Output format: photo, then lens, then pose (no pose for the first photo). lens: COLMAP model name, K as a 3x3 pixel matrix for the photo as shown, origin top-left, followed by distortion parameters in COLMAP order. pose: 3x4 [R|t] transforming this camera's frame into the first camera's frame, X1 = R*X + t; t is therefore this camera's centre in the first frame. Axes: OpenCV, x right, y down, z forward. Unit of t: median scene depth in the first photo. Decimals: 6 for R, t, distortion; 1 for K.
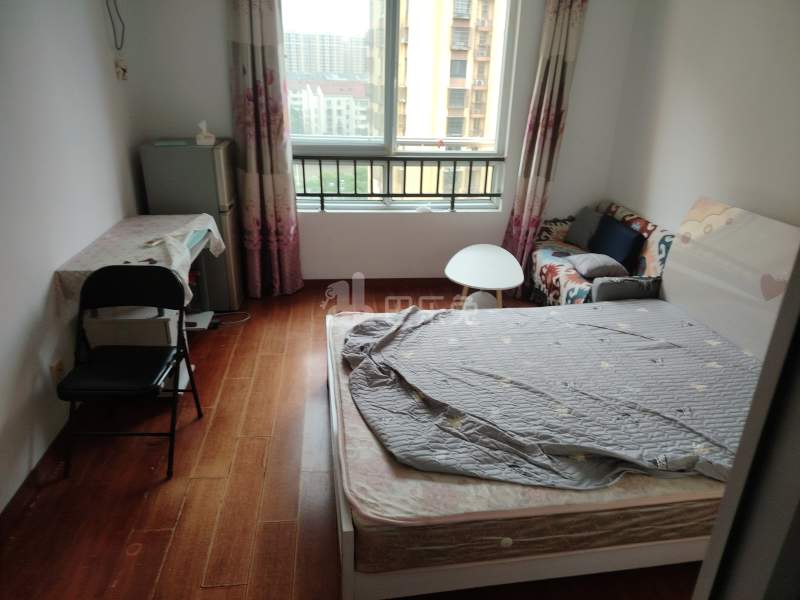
lens RADIAL K [[552.3, 0, 390.2], [0, 552.3, 303.1], [0, 0, 1]] dist [0.065525, -0.096148]
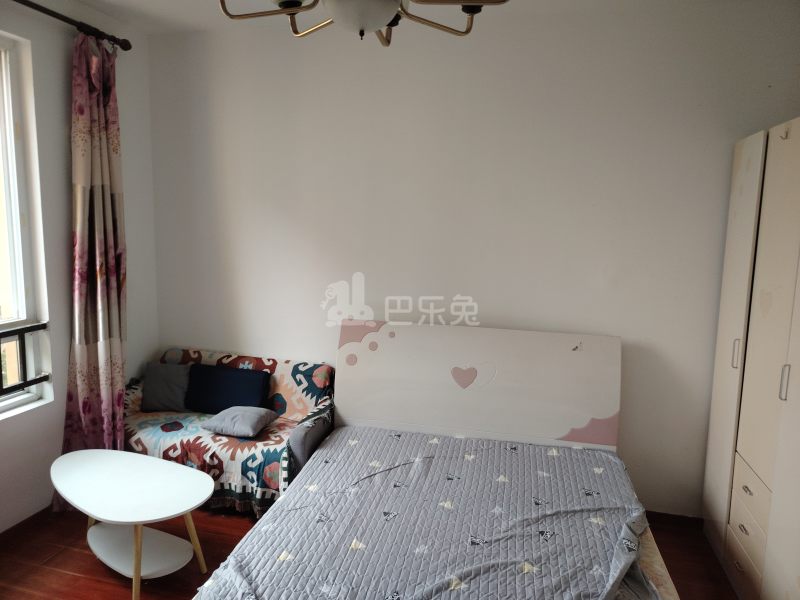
lens RADIAL K [[569.2, 0, 385.7], [0, 569.2, 299.3], [0, 0, 1]] dist [0.017344, -0.001820]
pose [[0.346107, -0.150931, 0.925975, -0.319765], [0.351412, 0.935981, 0.021213, -0.178160], [-0.869897, 0.318057, 0.376988, 0.416613]]
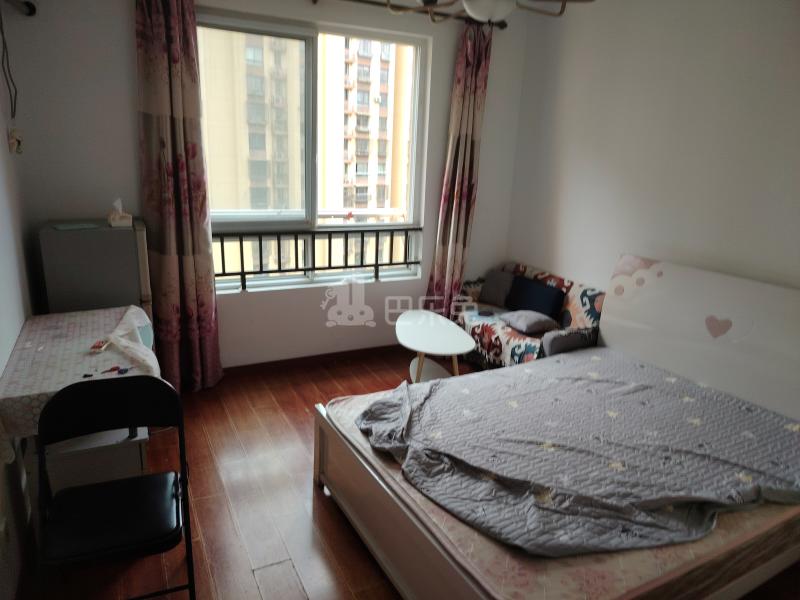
lens RADIAL K [[552.3, 0, 390.2], [0, 552.3, 303.1], [0, 0, 1]] dist [0.065525, -0.096148]
pose [[0.935856, -0.084875, 0.342008, -0.240951], [0.123838, 0.987868, -0.093710, -0.034586], [-0.329905, 0.130053, 0.935013, 0.075462]]
